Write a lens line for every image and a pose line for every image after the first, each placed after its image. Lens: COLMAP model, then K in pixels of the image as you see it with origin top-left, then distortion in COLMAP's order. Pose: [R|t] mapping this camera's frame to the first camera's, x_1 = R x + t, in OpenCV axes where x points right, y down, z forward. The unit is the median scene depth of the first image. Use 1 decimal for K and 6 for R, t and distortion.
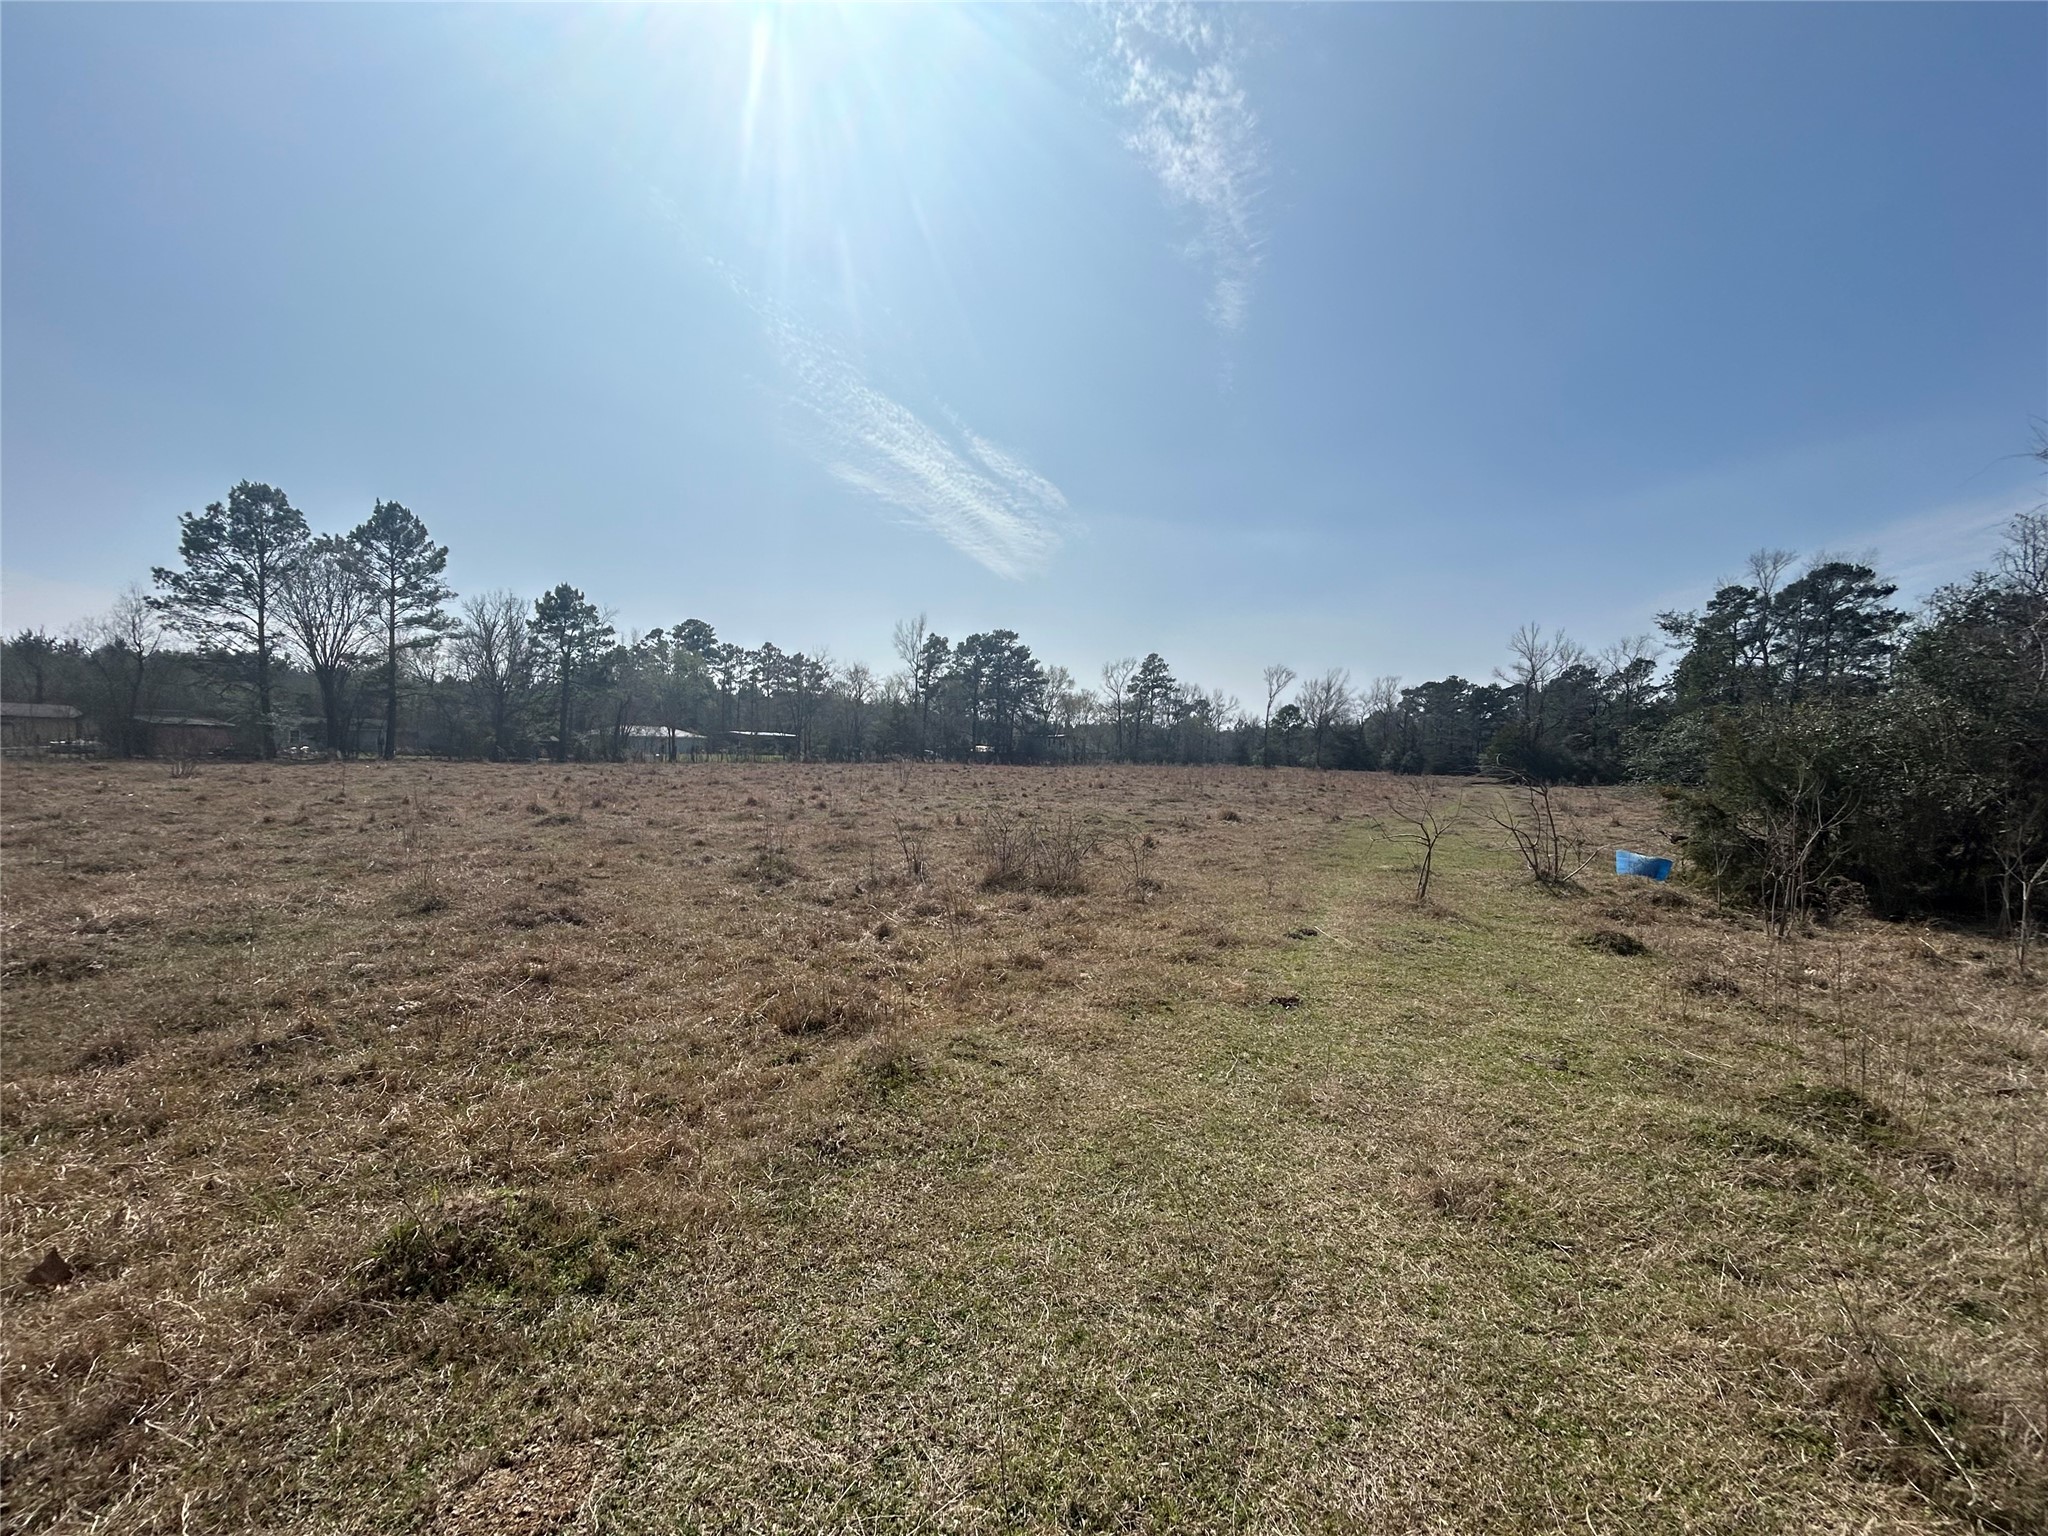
lens RADIAL K [[826.0, 0, 1017.7], [0, 826.0, 761.9], [0, 0, 1]] dist [0.000432, -0.000251]
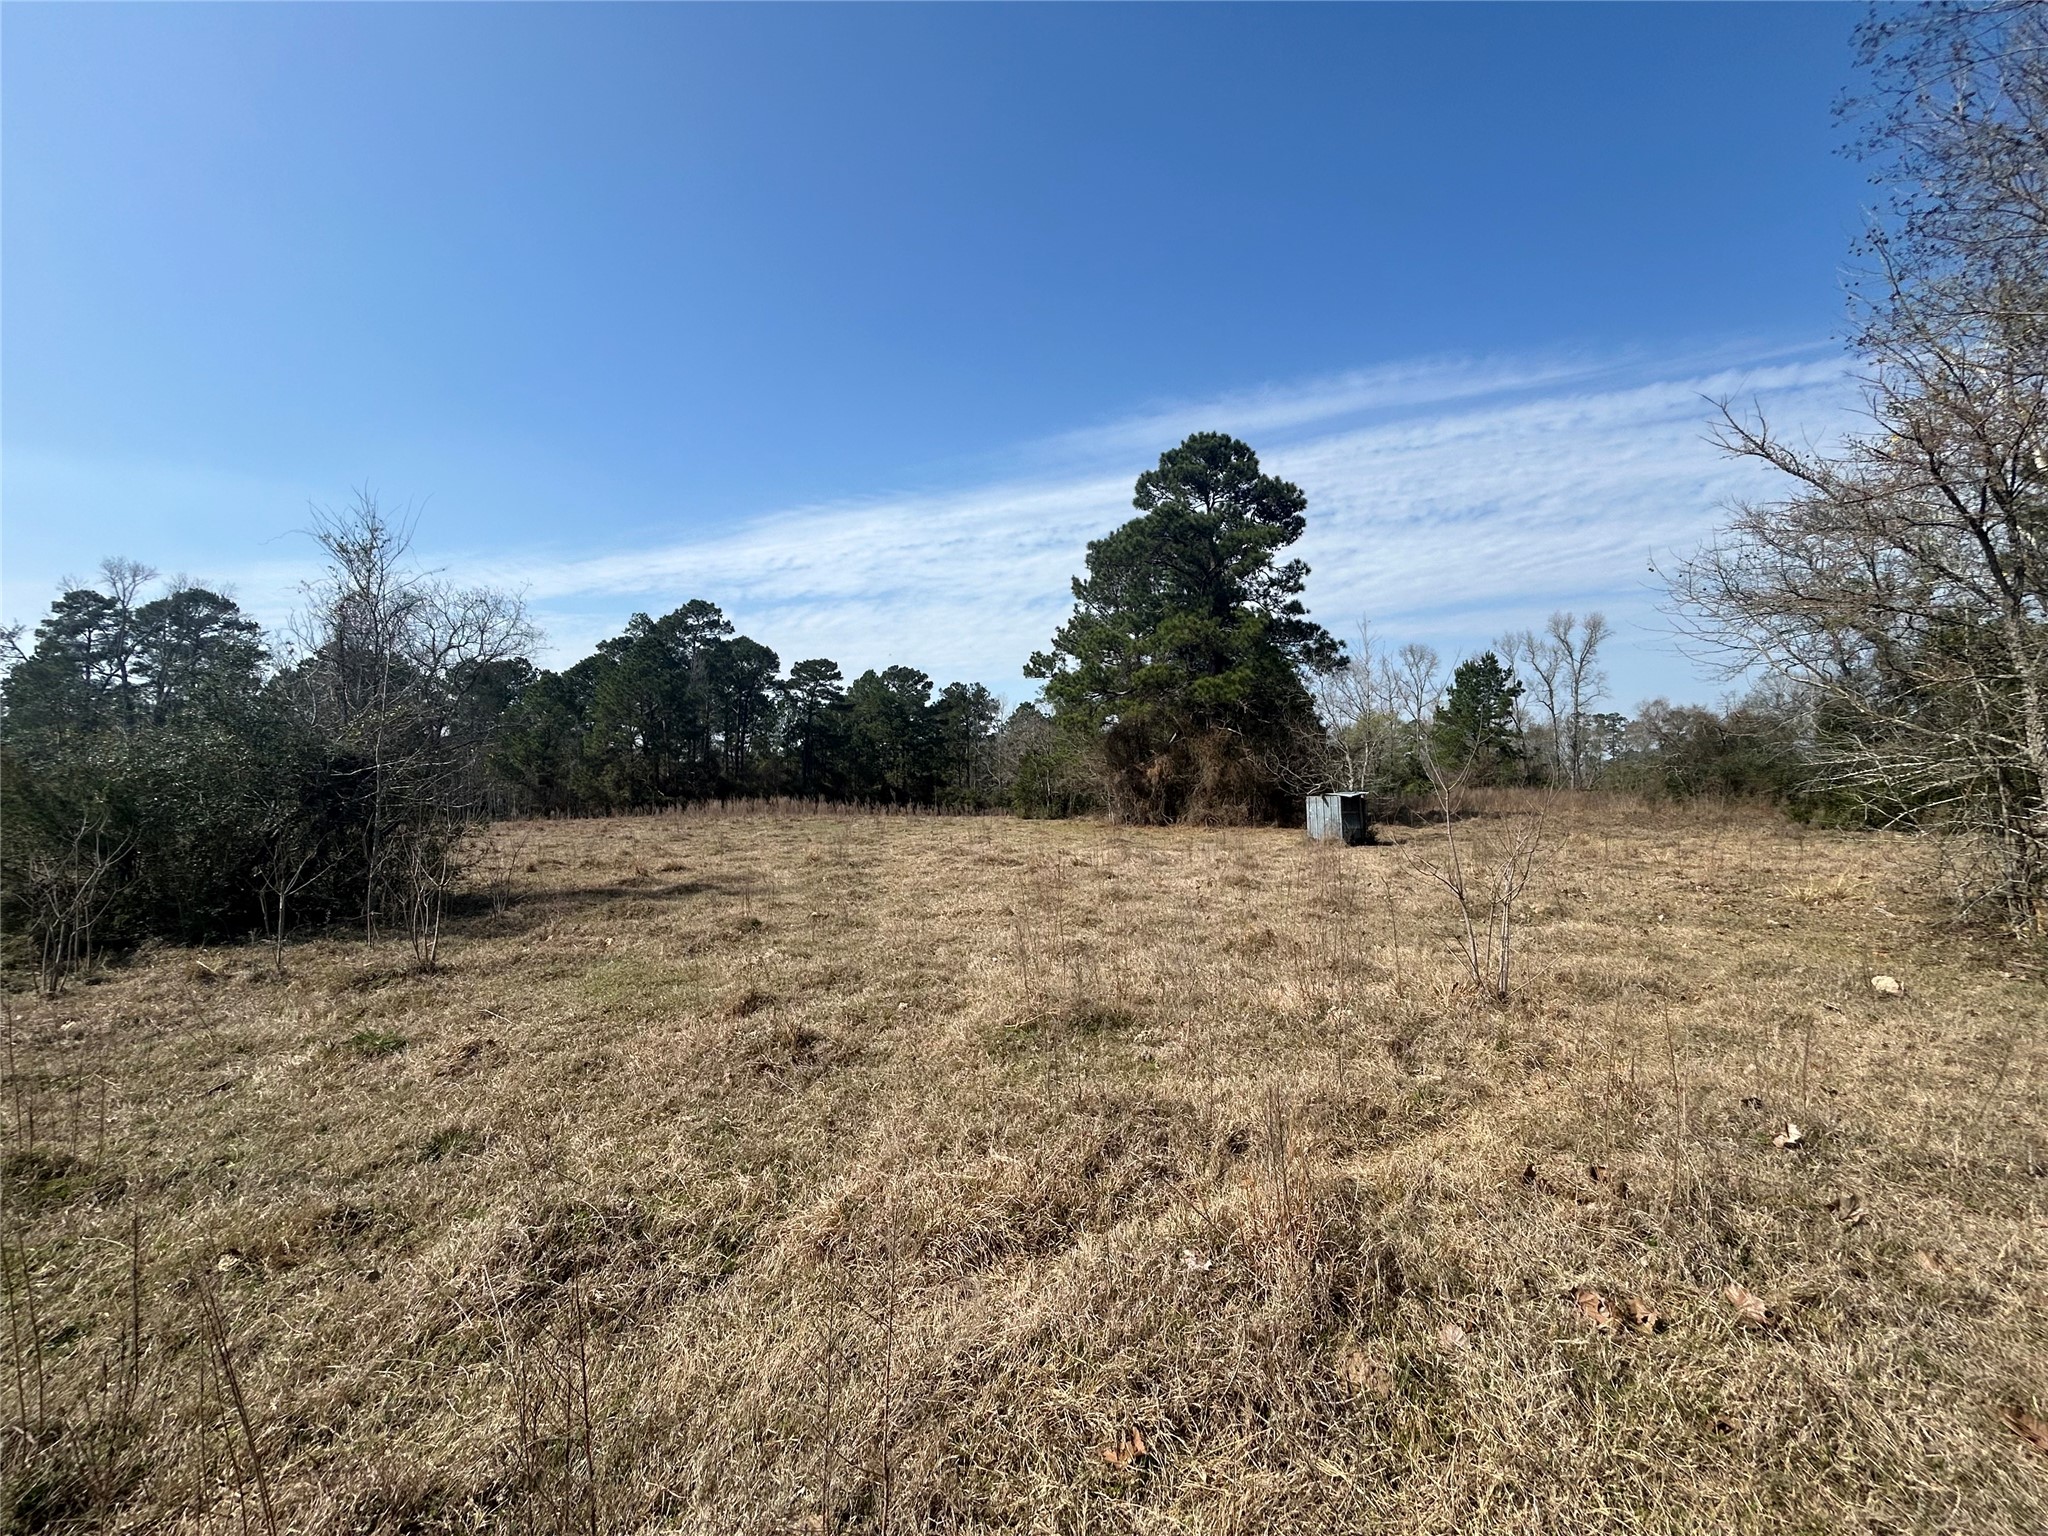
lens RADIAL K [[826.6, 0, 1020.9], [0, 826.6, 768.9], [0, 0, 1]] dist [0.000838, -0.000492]
pose [[0.014517, 0.004891, 0.999883, 0.001961], [0.017879, 0.999827, -0.005151, -0.000394], [-0.999735, 0.017952, 0.014427, -0.003662]]
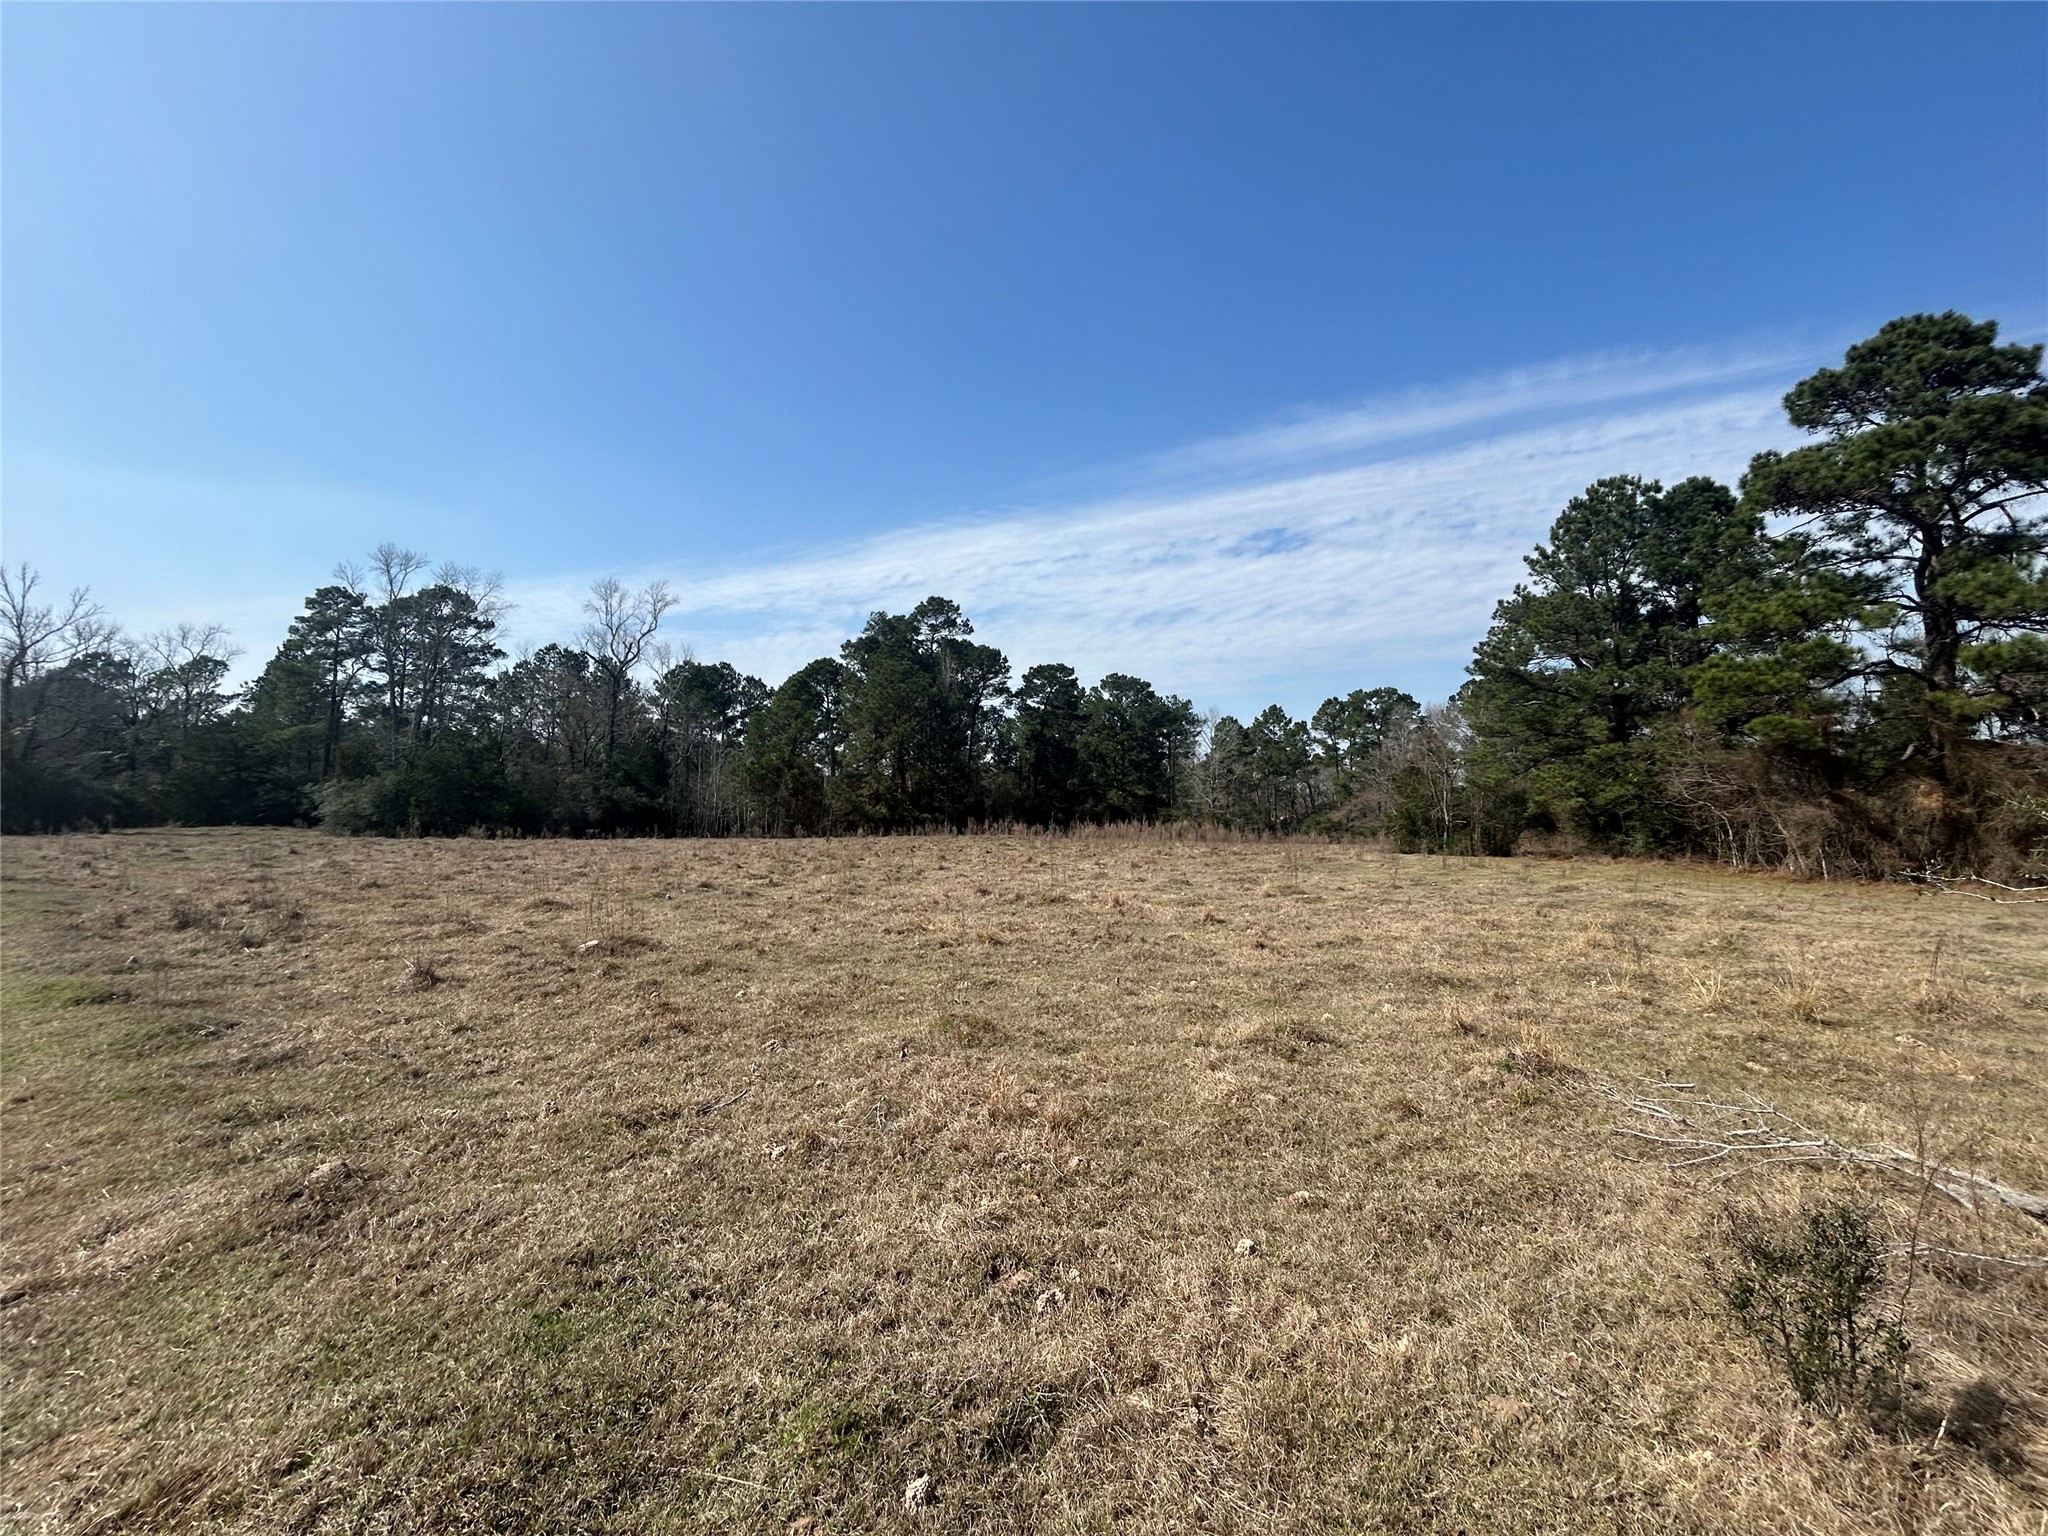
lens RADIAL K [[826.0, 0, 1017.7], [0, 826.0, 761.9], [0, 0, 1]] dist [0.000432, -0.000251]
pose [[0.117228, 0.037061, 0.992413, 0.094527], [-0.002754, 0.999312, -0.036994, -0.002131], [-0.993101, 0.001604, 0.117249, 0.174334]]
